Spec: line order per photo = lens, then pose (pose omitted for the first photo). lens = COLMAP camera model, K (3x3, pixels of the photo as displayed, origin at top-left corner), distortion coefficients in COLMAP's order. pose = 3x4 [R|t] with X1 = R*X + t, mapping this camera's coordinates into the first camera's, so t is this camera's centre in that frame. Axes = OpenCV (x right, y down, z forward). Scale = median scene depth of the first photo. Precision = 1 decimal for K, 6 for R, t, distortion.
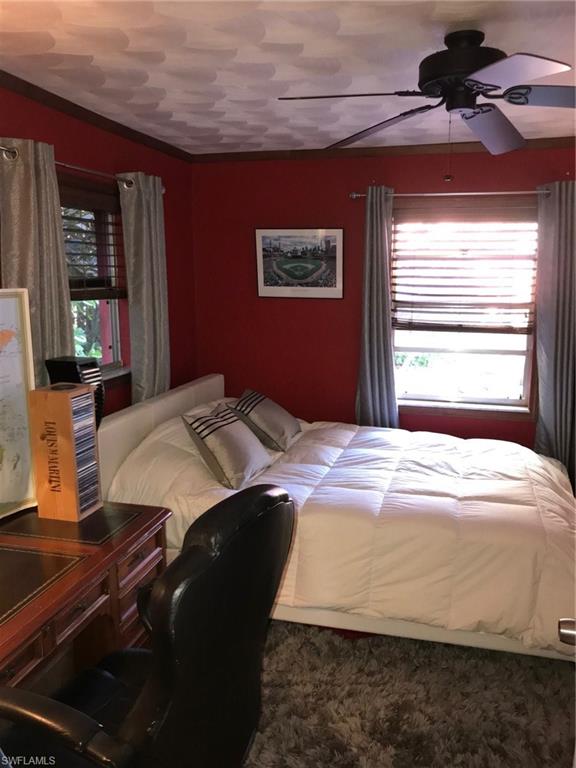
lens RADIAL K [[626.6, 0, 283.0], [0, 626.6, 385.7], [0, 0, 1]] dist [0.035050, -0.060961]
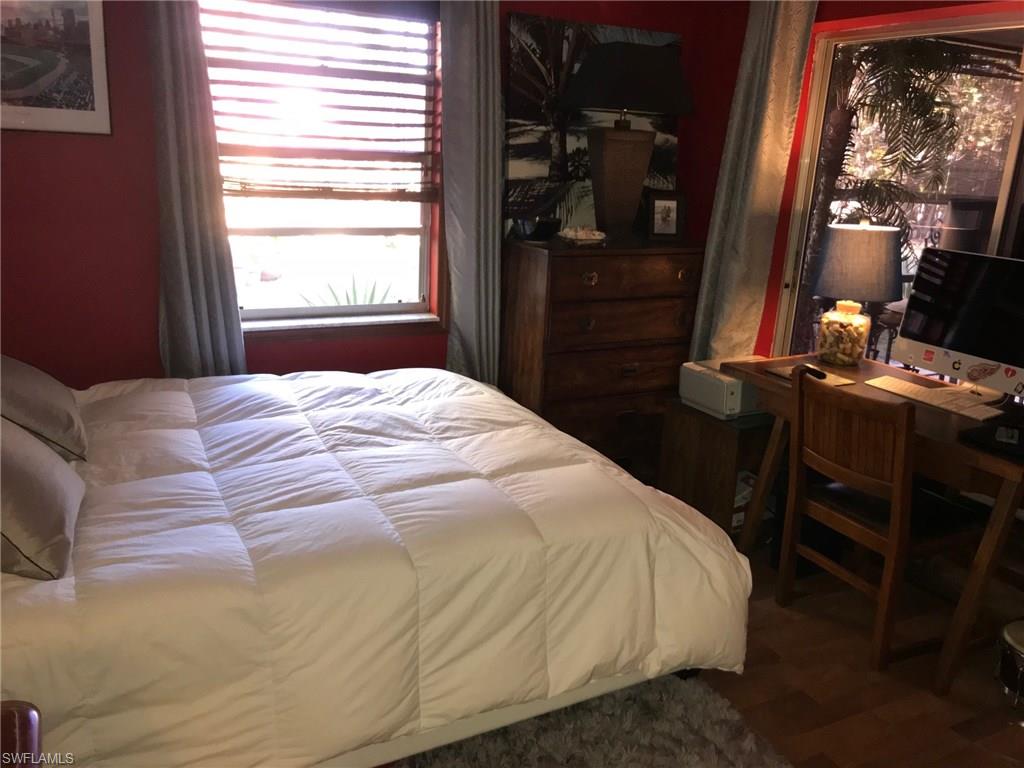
lens RADIAL K [[835.4, 0, 514.3], [0, 835.4, 374.3], [0, 0, 1]] dist [0.035050, -0.060961]
pose [[0.724148, -0.151492, 0.672800, -0.159887], [0.077271, 0.987255, 0.139128, -0.018466], [-0.685302, -0.048762, 0.726624, 0.292728]]
